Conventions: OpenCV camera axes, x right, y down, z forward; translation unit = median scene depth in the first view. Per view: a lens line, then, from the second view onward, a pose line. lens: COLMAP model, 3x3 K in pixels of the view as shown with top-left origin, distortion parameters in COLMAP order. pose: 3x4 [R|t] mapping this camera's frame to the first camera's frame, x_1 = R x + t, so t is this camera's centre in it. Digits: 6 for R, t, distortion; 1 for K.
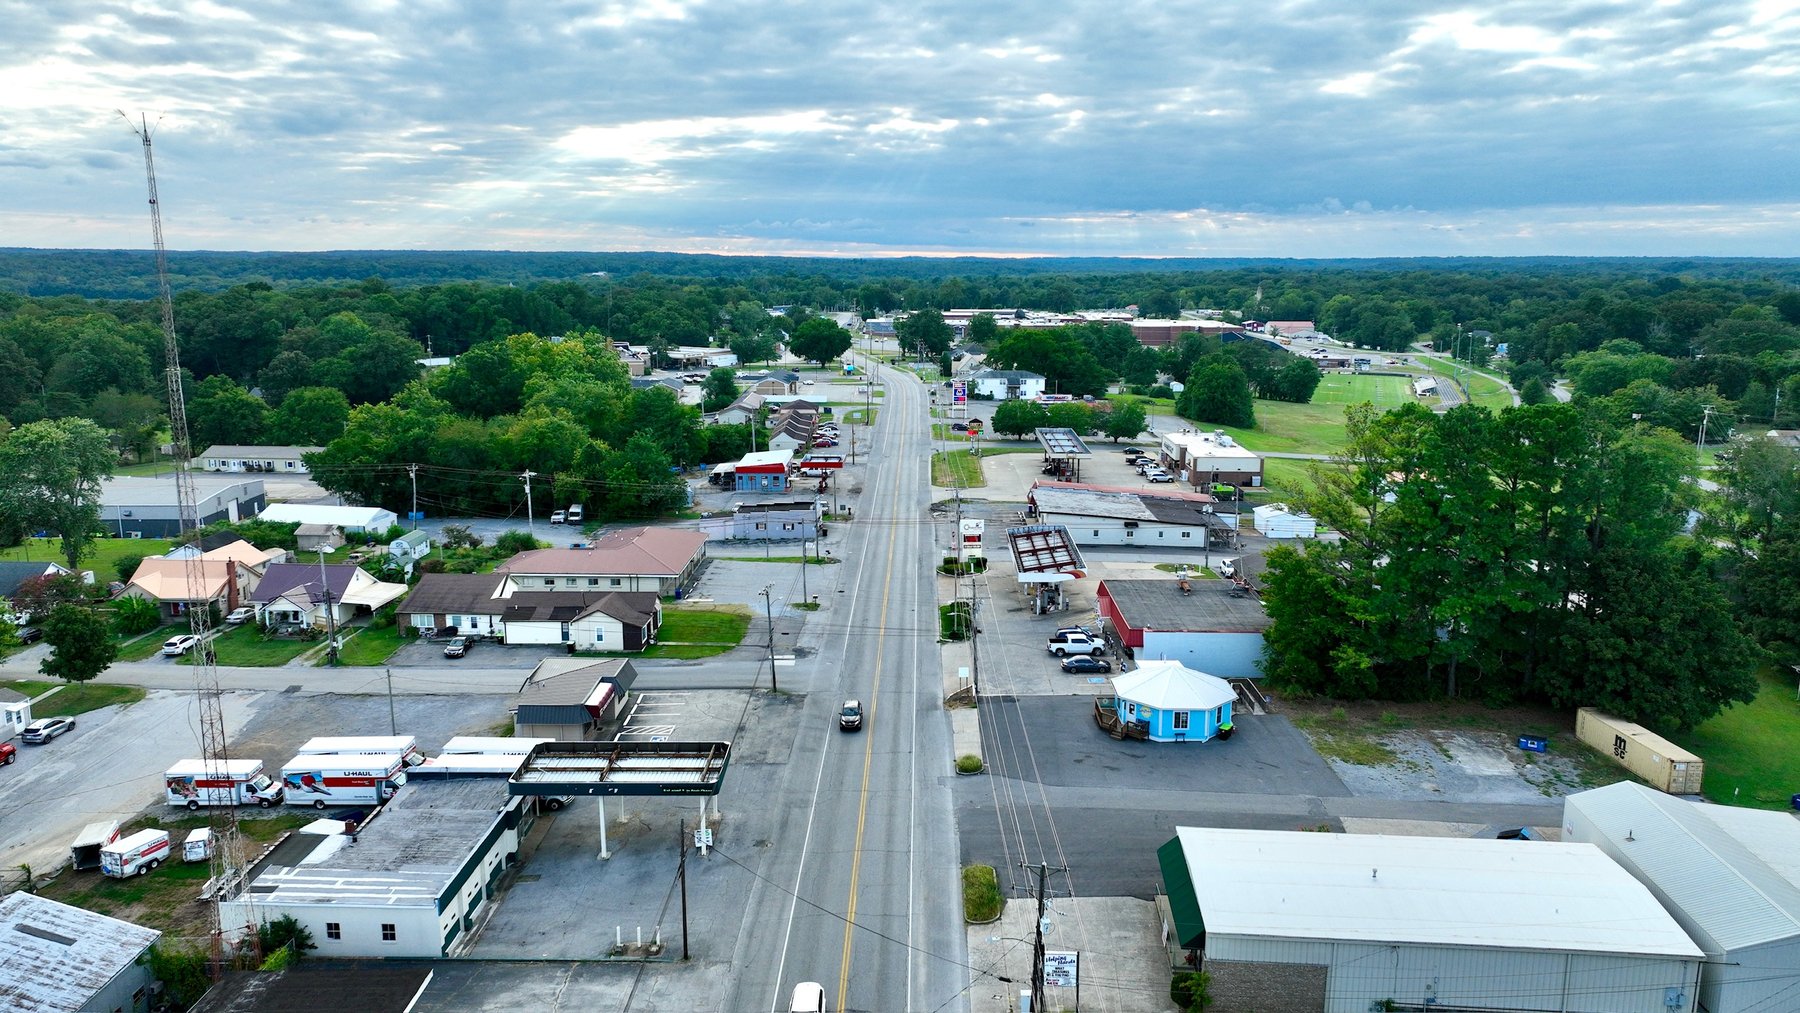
lens RADIAL K [[1260.9, 0, 905.9], [0, 1260.9, 502.5], [0, 0, 1]] dist [0.003694, 0.008244]
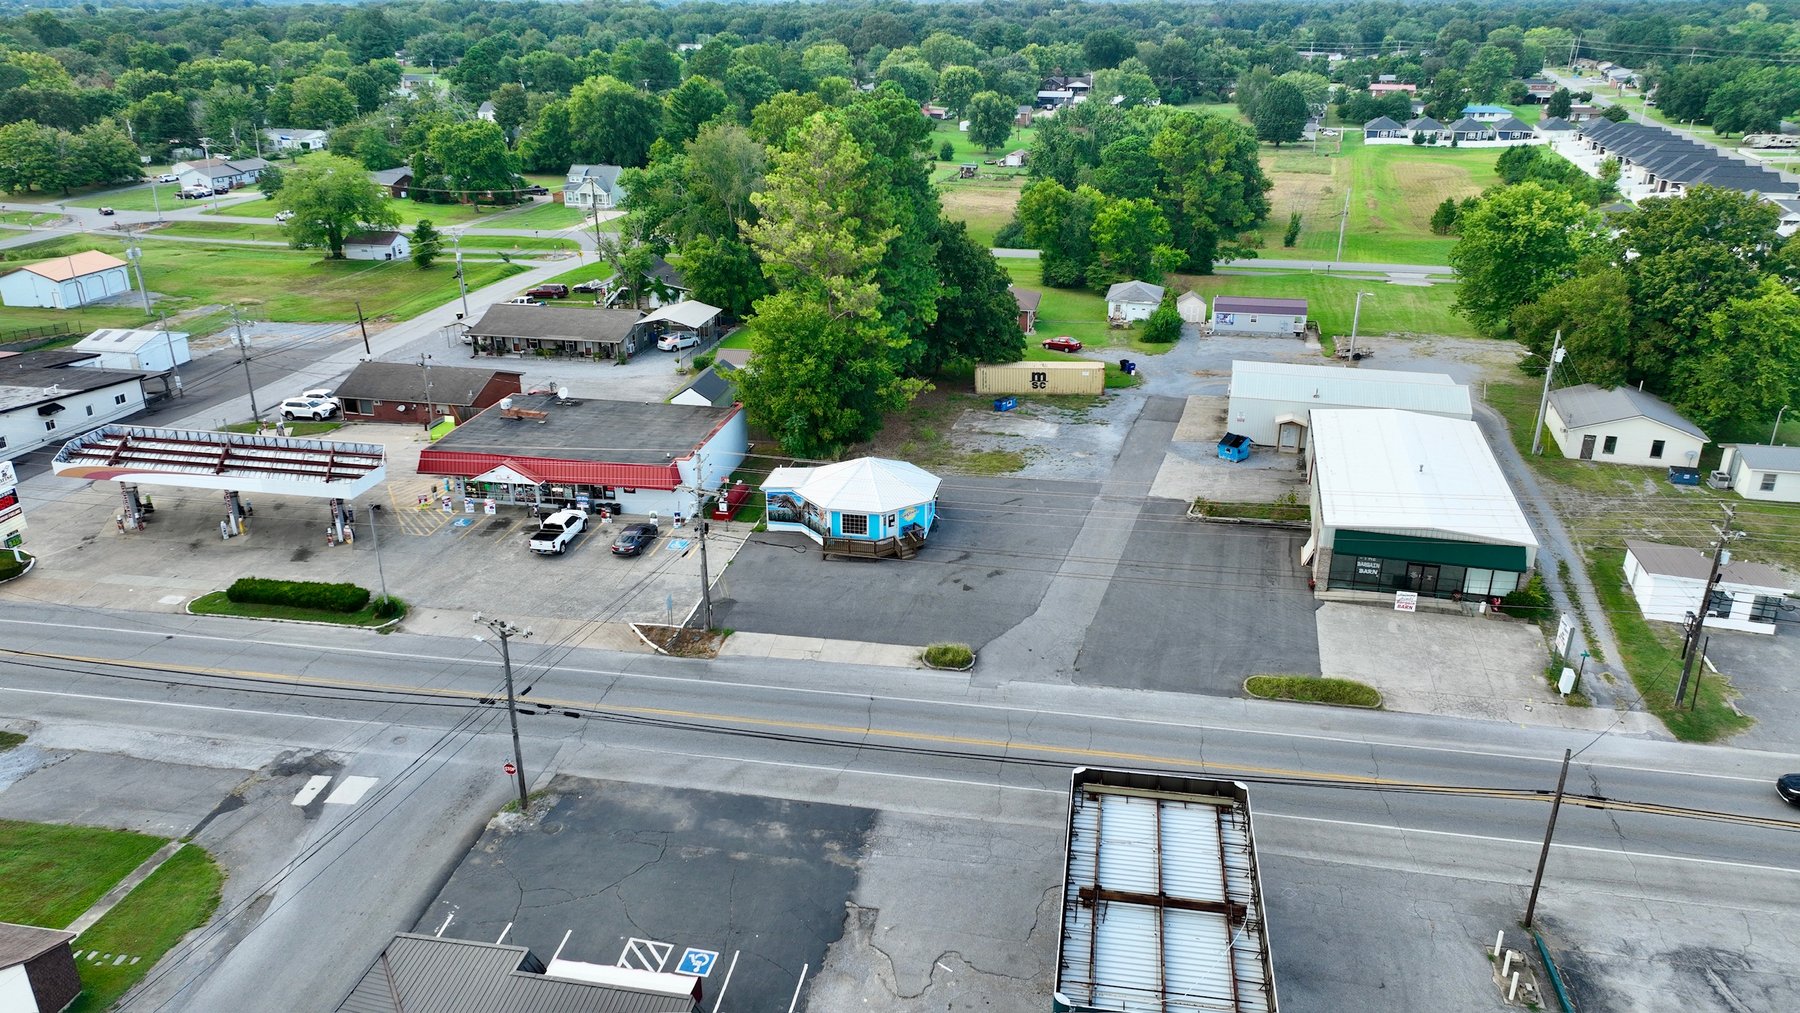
lens RADIAL K [[1260.9, 0, 905.9], [0, 1260.9, 502.5], [0, 0, 1]] dist [0.003694, 0.008244]
pose [[0.172348, -0.370885, 0.912546, -0.530208], [0.186748, 0.921910, 0.339421, -0.116395], [-0.967172, 0.111917, 0.228152, 0.757533]]
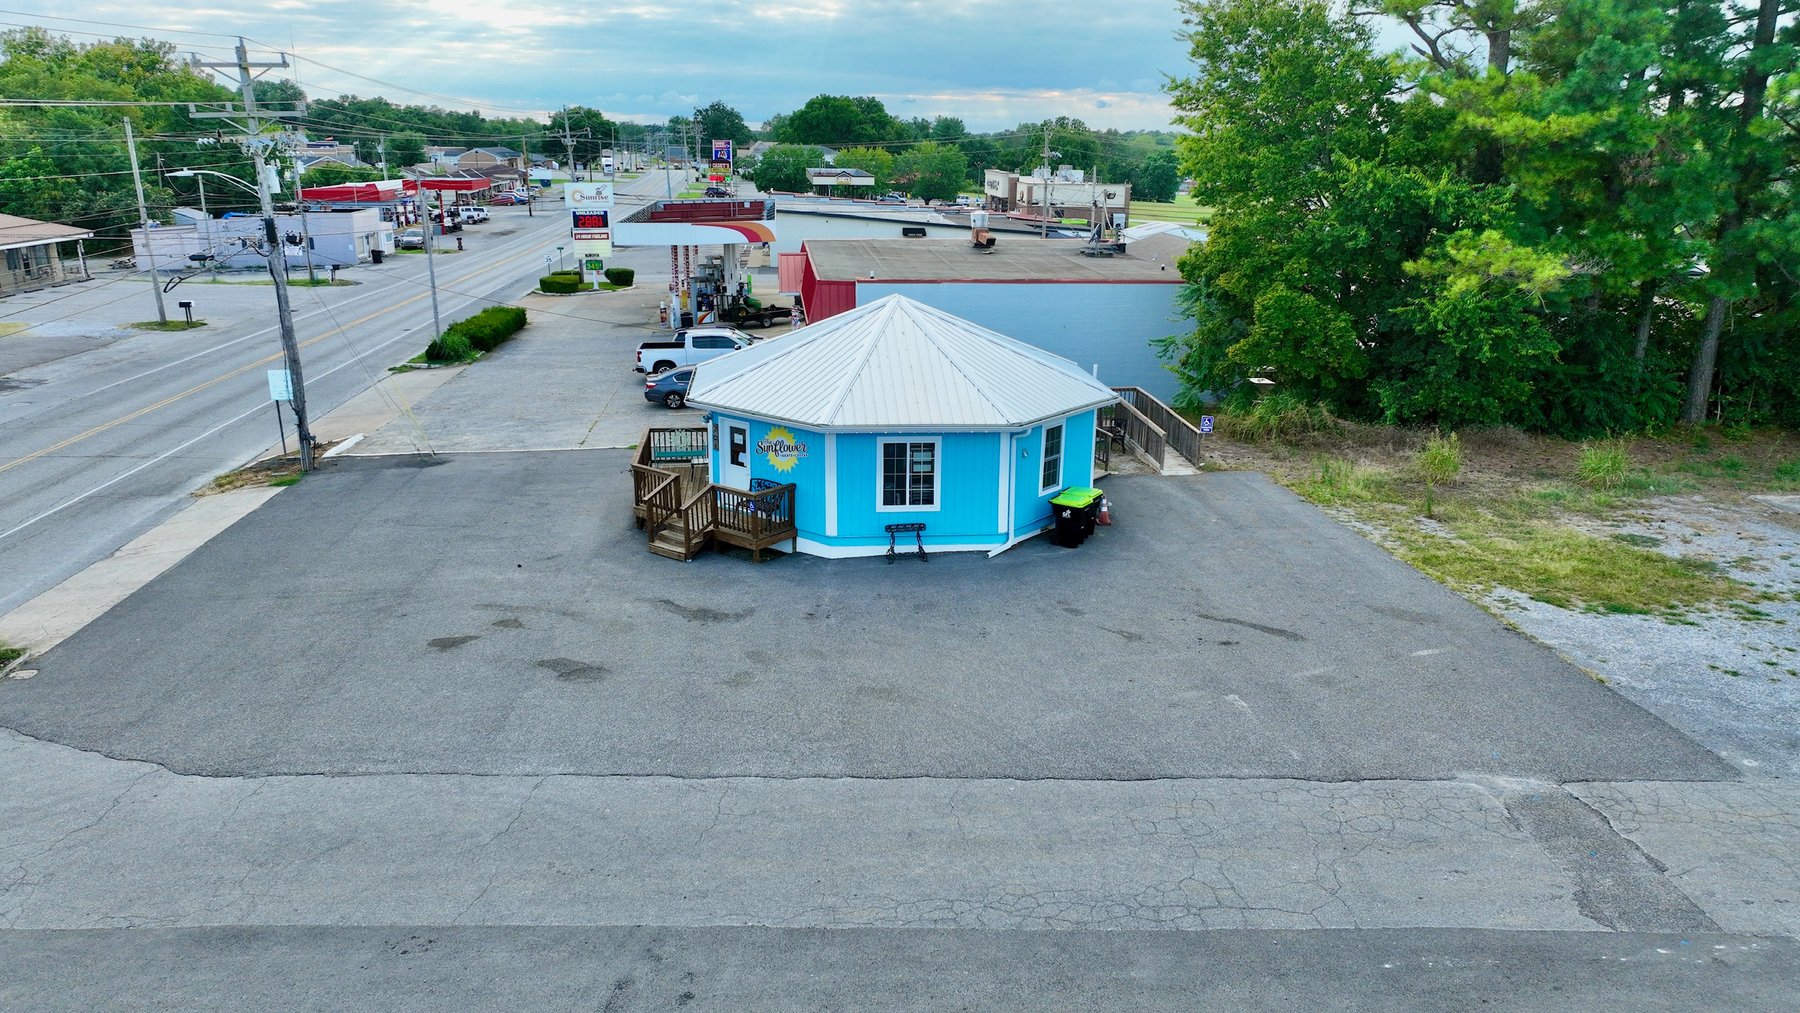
lens RADIAL K [[1260.9, 0, 905.9], [0, 1260.9, 502.5], [0, 0, 1]] dist [0.003694, 0.008244]
pose [[0.993198, -0.024012, 0.113935, 0.173579], [0.013615, 0.995742, 0.091168, 0.143023], [-0.115639, -0.088997, 0.989296, 0.685316]]
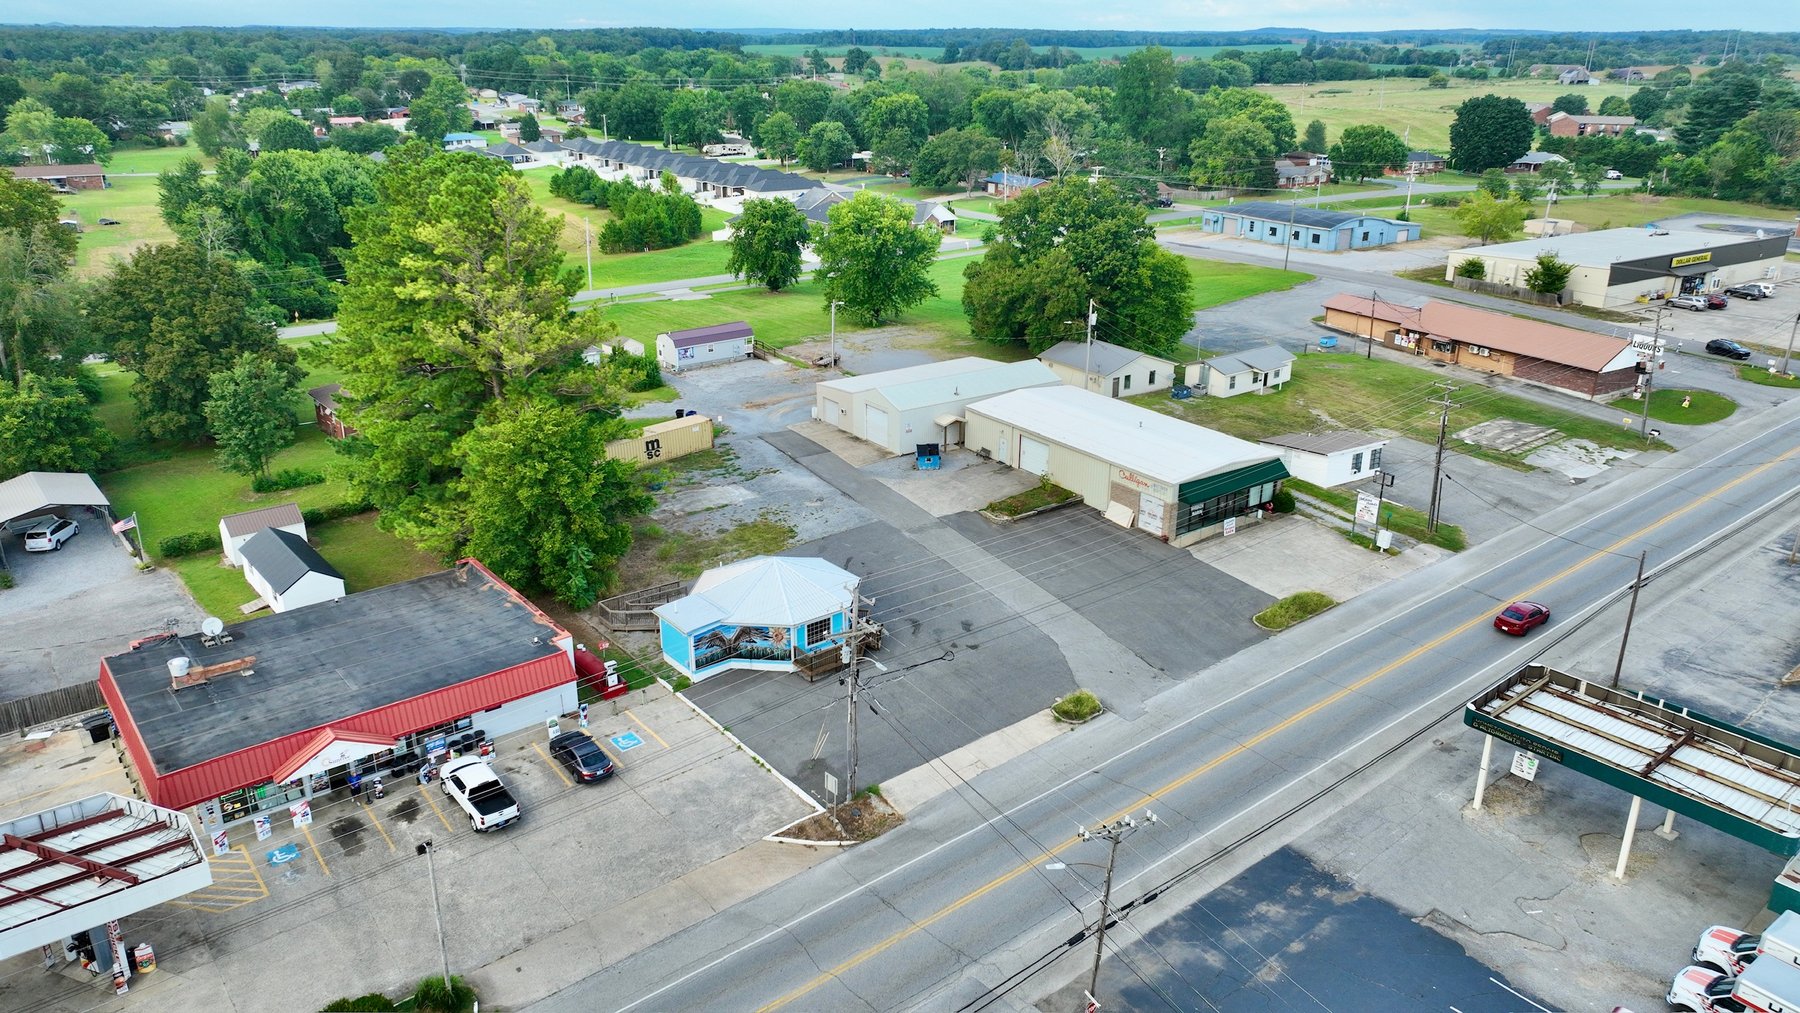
lens RADIAL K [[1260.9, 0, 905.9], [0, 1260.9, 502.5], [0, 0, 1]] dist [0.003694, 0.008244]
pose [[-0.639465, -0.275833, 0.717636, -0.327361], [0.139507, 0.876298, 0.461128, -0.210151], [-0.756057, 0.394990, -0.521881, 1.252123]]
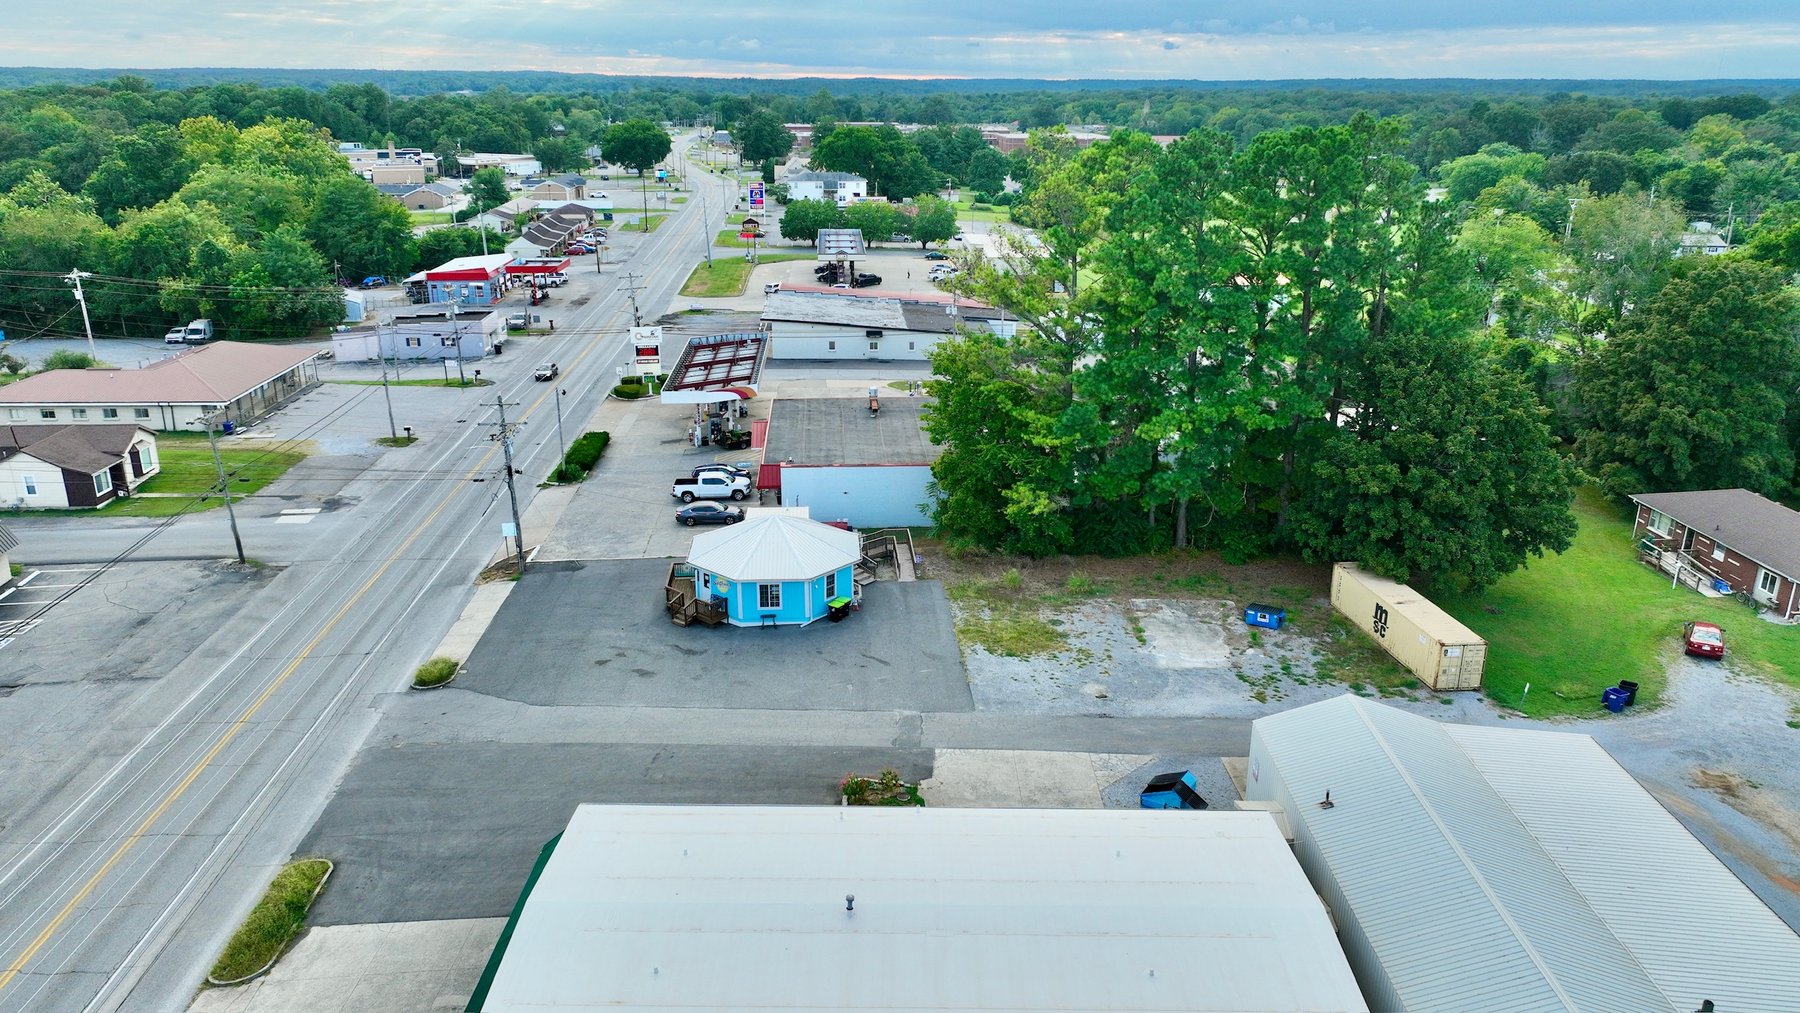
lens RADIAL K [[1260.9, 0, 905.9], [0, 1260.9, 502.5], [0, 0, 1]] dist [0.003694, 0.008244]
pose [[0.997192, -0.021500, 0.071740, 0.225683], [0.011936, 0.991289, 0.131162, 0.030955], [-0.073935, -0.129937, 0.988762, 0.300009]]
